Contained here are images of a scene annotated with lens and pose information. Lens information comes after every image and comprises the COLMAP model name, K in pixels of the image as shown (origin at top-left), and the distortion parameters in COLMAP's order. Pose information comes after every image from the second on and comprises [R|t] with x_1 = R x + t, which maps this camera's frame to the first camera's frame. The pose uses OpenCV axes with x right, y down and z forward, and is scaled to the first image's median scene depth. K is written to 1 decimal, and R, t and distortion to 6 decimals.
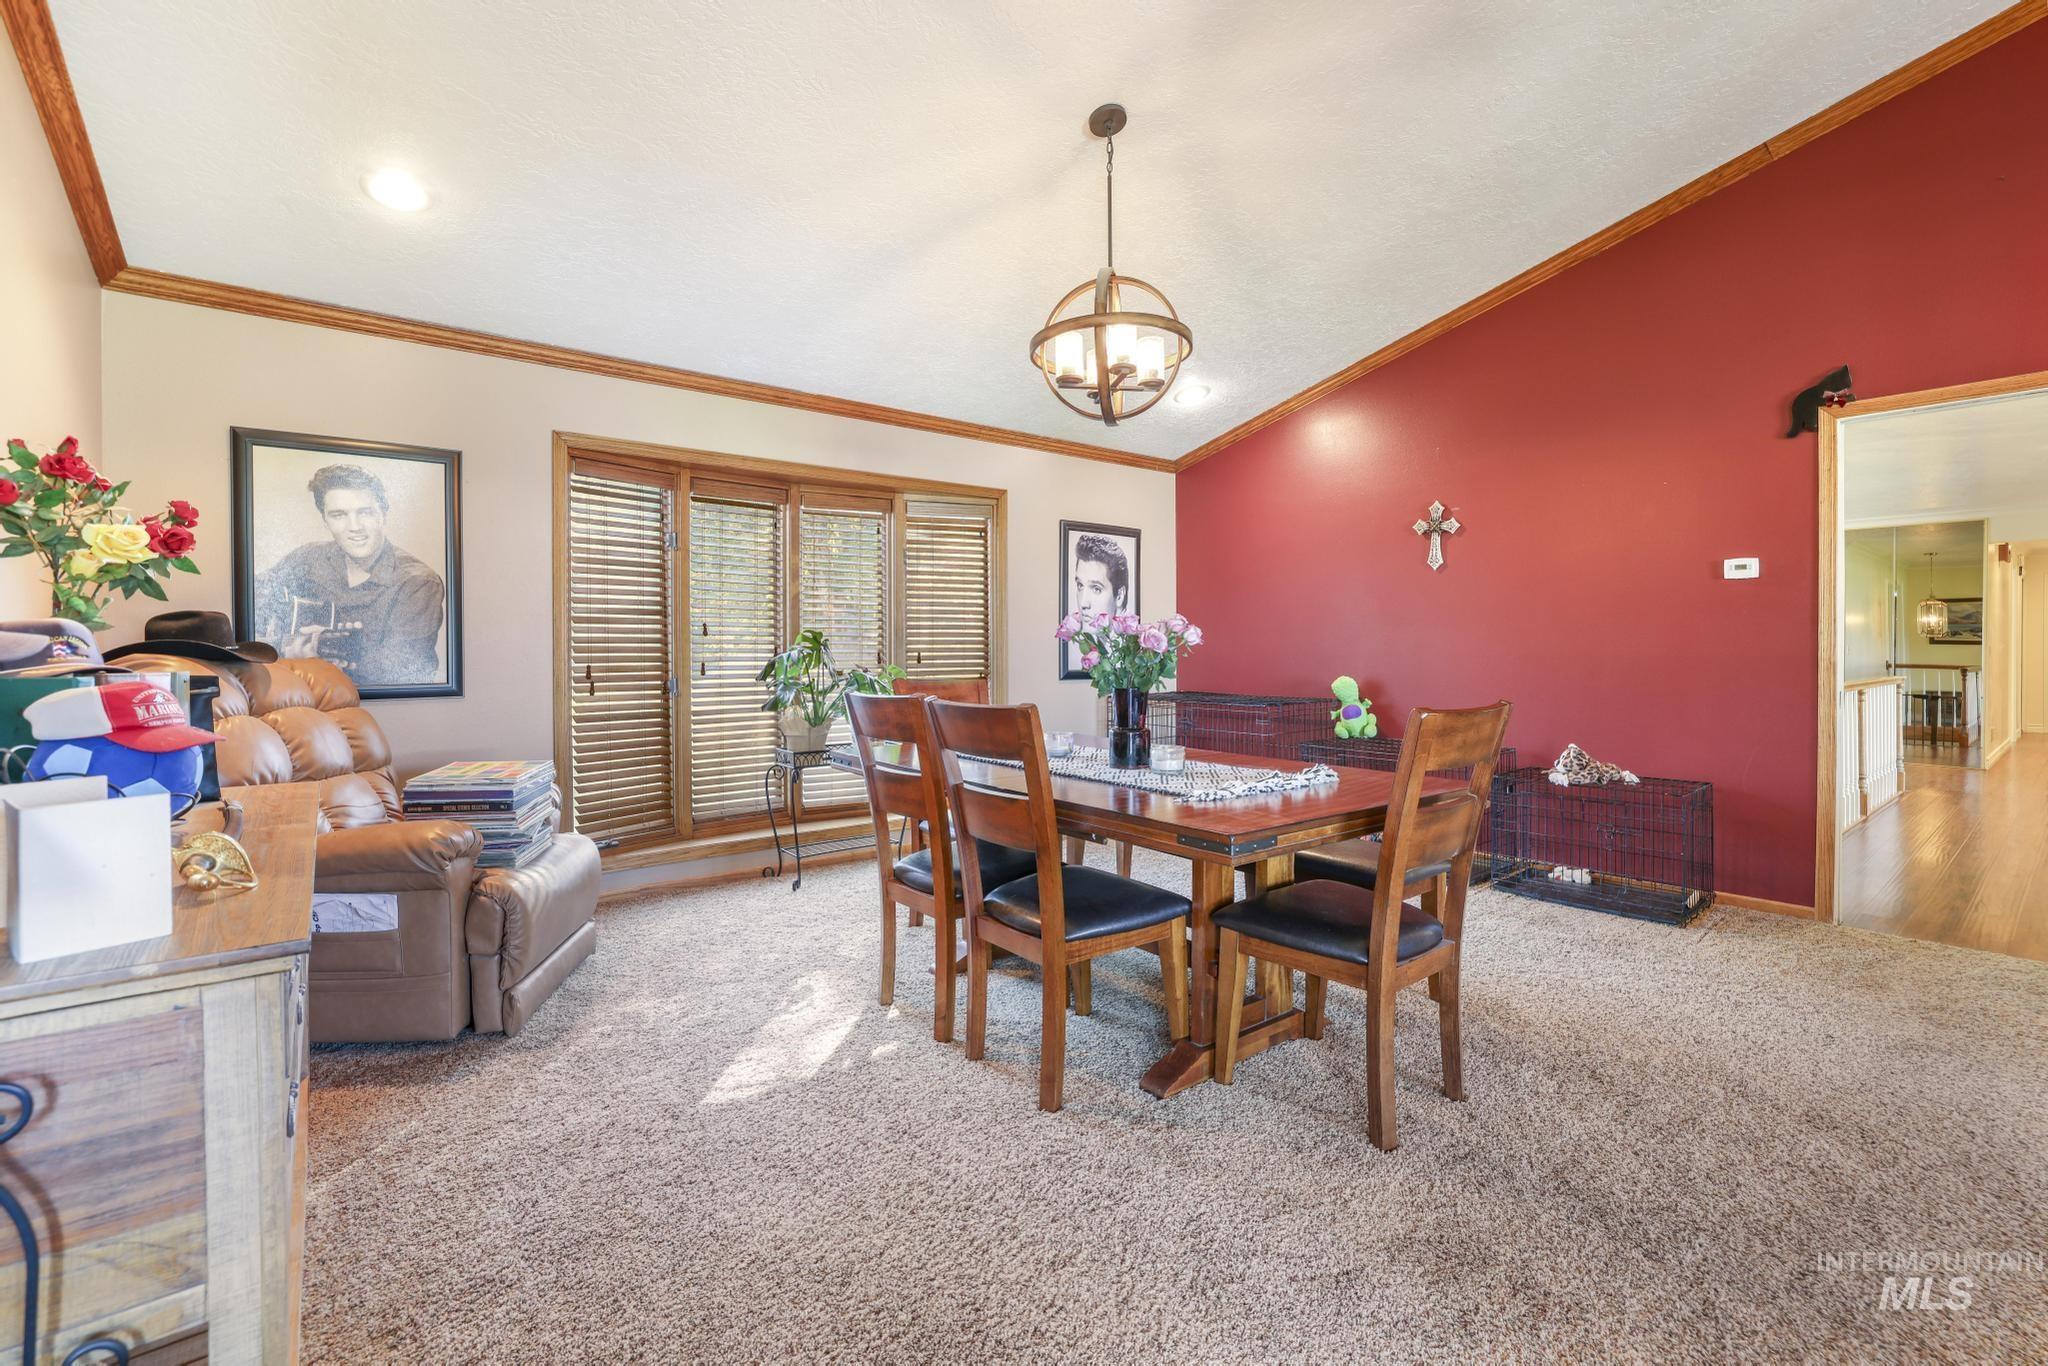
lens RADIAL K [[902.6, 0, 1016.2], [0, 902.6, 668.8], [0, 0, 1]] dist [-0.060864, 0.020246]
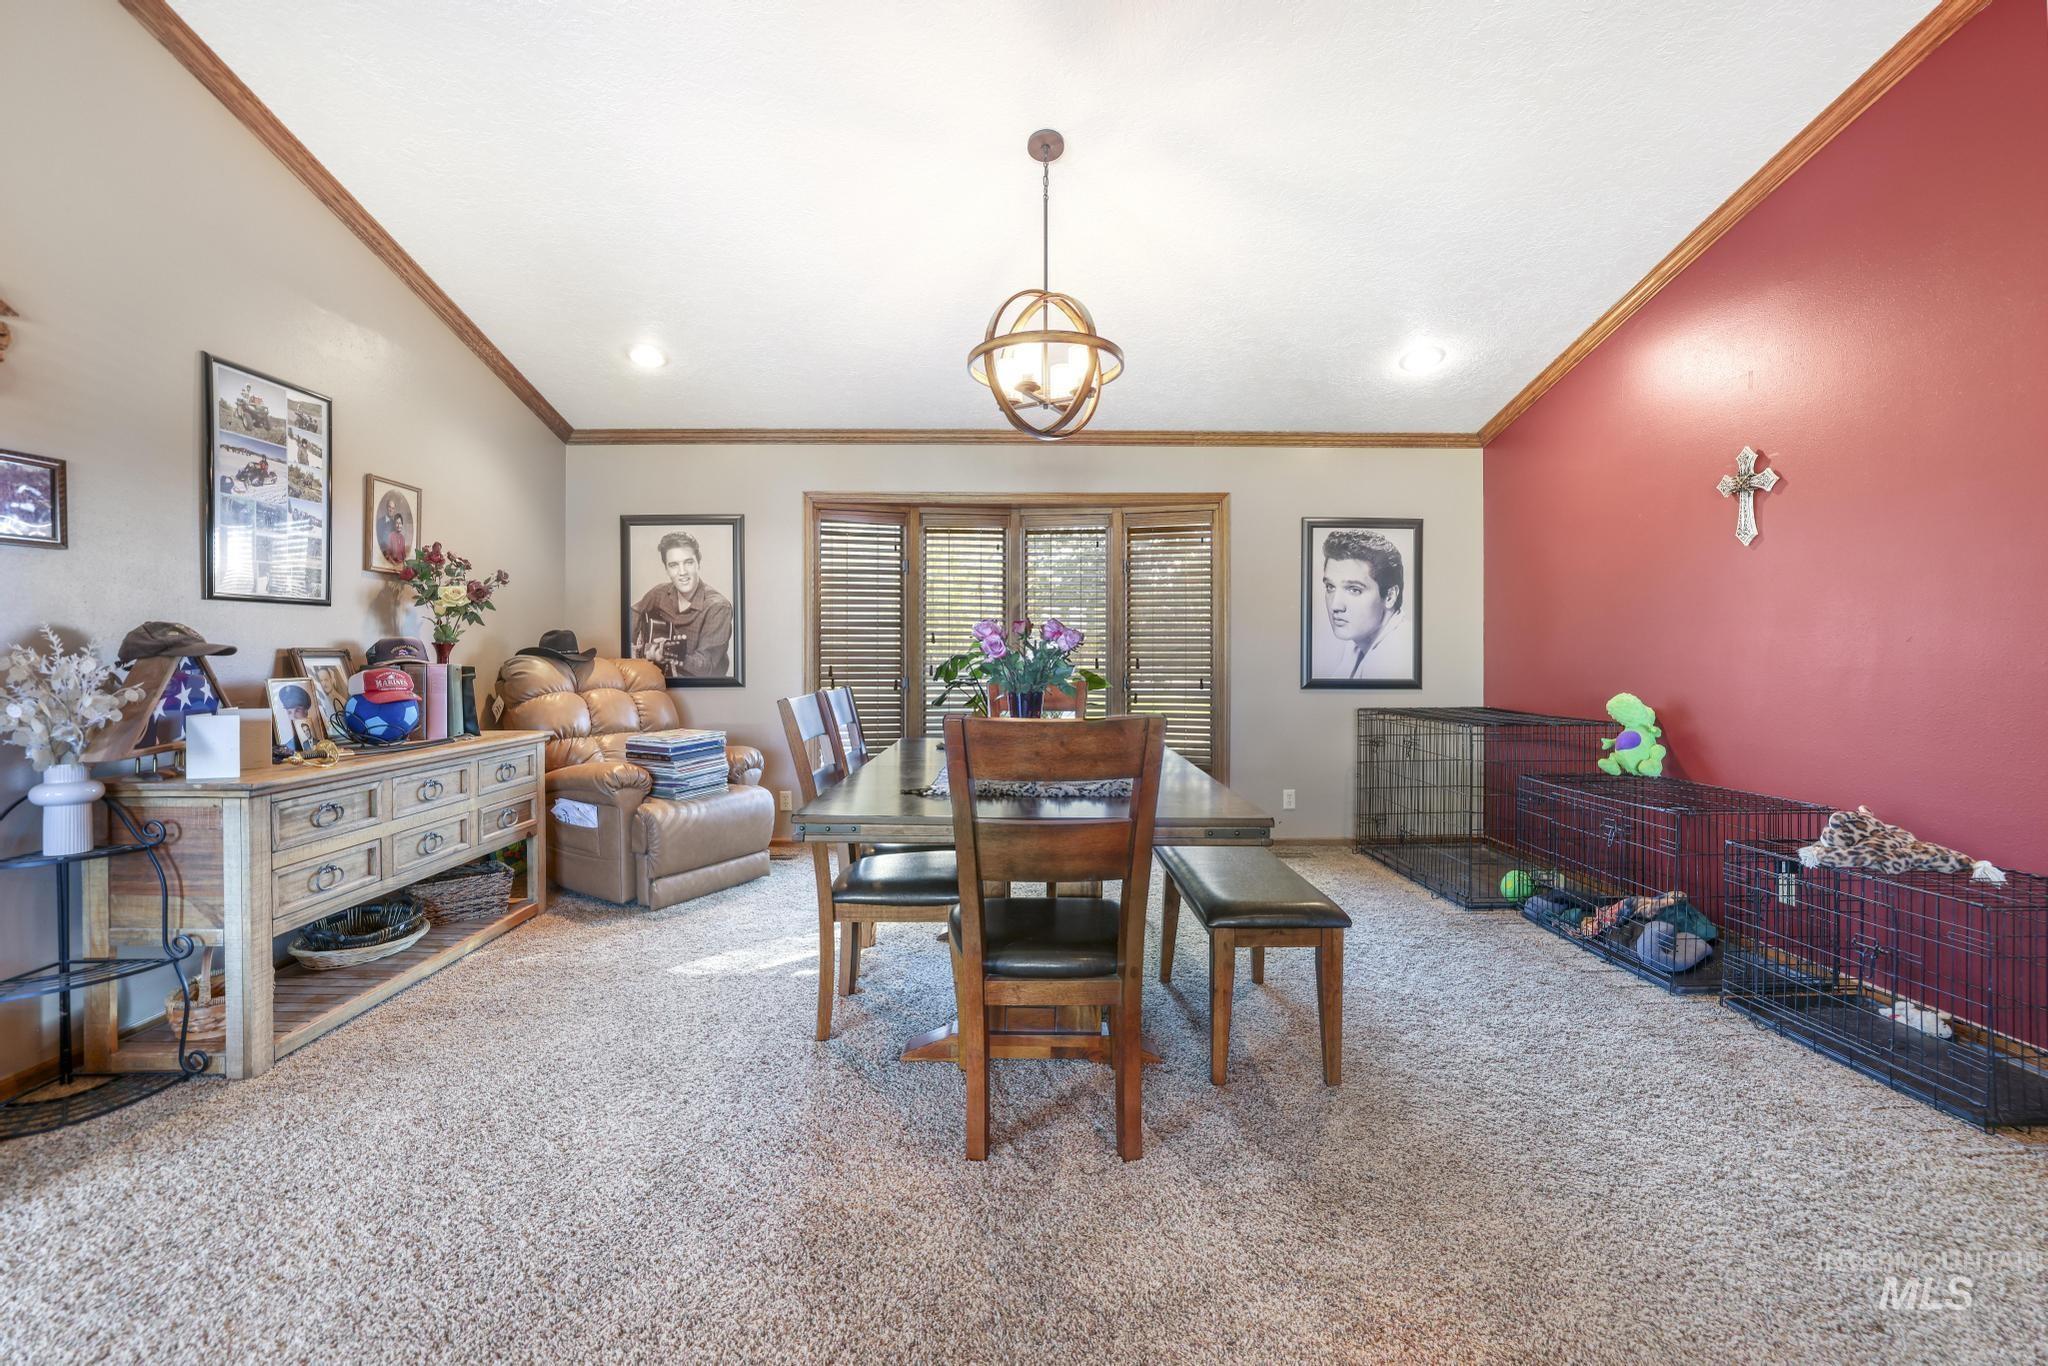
lens RADIAL K [[902.6, 0, 1016.2], [0, 902.6, 668.8], [0, 0, 1]] dist [-0.060864, 0.020246]
pose [[0.780701, 0.012644, -0.624776, 0.533759], [-0.017949, 0.999837, -0.002193, -0.001733], [0.624647, 0.012926, 0.780801, 0.123147]]
